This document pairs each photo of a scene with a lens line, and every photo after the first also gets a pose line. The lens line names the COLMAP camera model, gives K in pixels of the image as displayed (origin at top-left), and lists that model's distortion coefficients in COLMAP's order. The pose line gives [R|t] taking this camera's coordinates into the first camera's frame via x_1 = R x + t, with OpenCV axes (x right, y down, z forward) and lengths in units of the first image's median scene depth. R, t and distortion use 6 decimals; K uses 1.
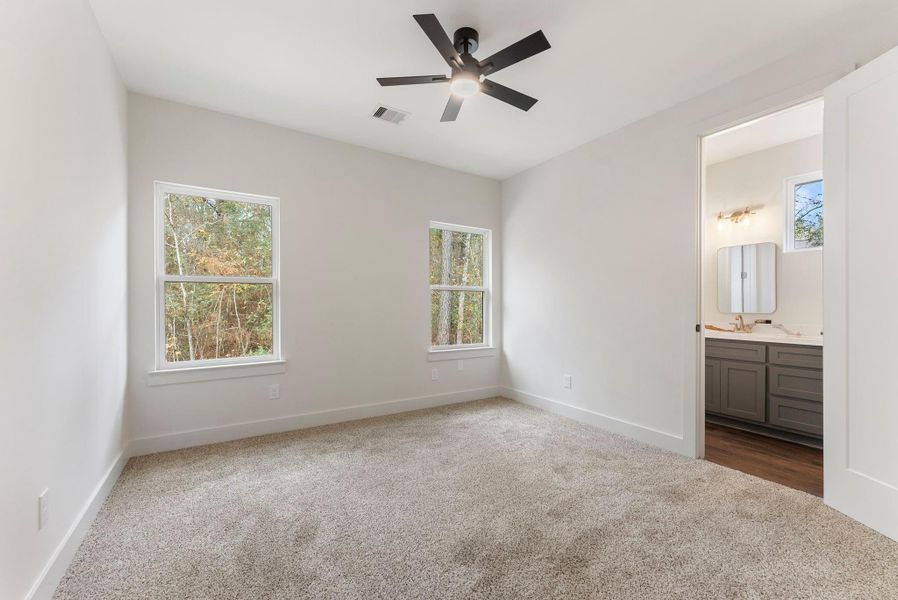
lens RADIAL K [[367.0, 0, 448.2], [0, 367.0, 301.2], [0, 0, 1]] dist [-0.002132, 0.000243]
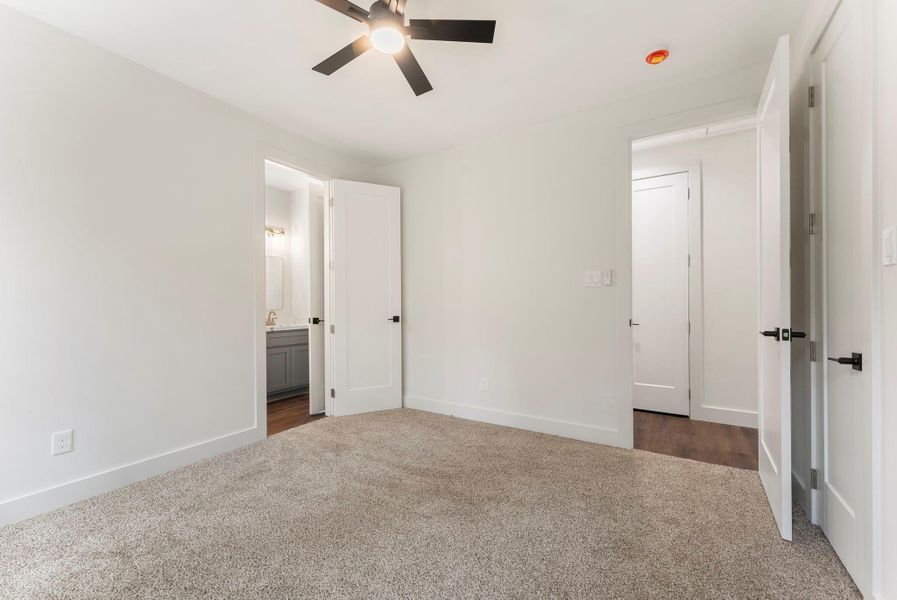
lens RADIAL K [[366.6, 0, 446.1], [0, 366.6, 304.3], [0, 0, 1]] dist [-0.002132, 0.000243]
pose [[-0.444742, 0.000988, 0.895658, -0.633247], [-0.002302, 0.999995, -0.002246, 0.017354], [-0.895656, -0.003061, -0.444738, 1.080266]]
